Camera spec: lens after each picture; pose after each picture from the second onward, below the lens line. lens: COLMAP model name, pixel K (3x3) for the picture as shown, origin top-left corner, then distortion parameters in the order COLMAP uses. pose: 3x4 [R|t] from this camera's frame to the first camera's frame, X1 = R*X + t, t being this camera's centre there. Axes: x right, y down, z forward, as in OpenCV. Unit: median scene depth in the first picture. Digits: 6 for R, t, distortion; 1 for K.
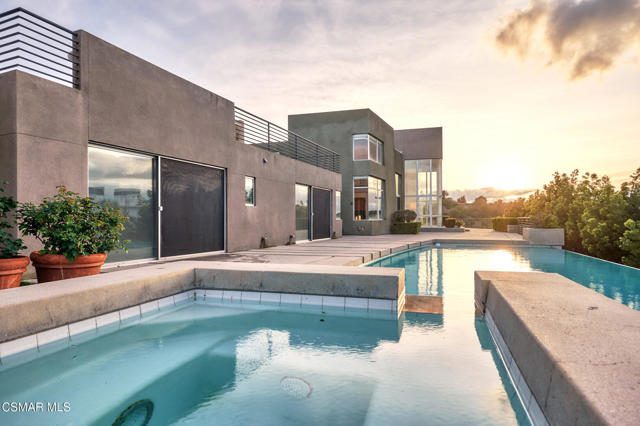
lens RADIAL K [[370.7, 0, 320.0], [0, 370.7, 213.0], [0, 0, 1]] dist [-0.001322, -0.000124]
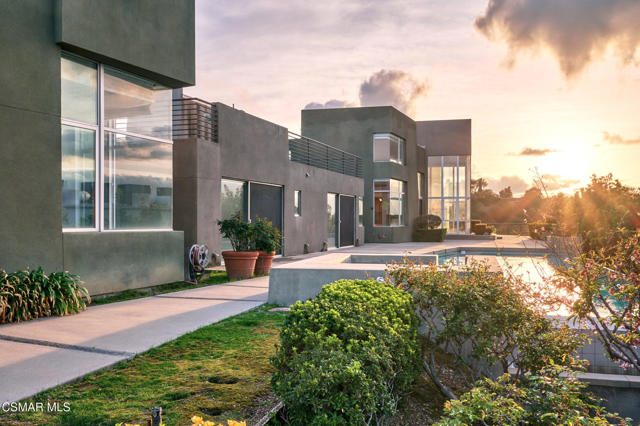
lens RADIAL K [[546.6, 0, 320.0], [0, 546.6, 213.0], [0, 0, 1]] dist [0.005703, 0.002956]
pose [[0.999264, 0.004396, 0.038115, -0.088421], [-0.004529, 0.999984, 0.003397, -0.017035], [-0.038100, -0.003567, 0.999268, -0.329194]]
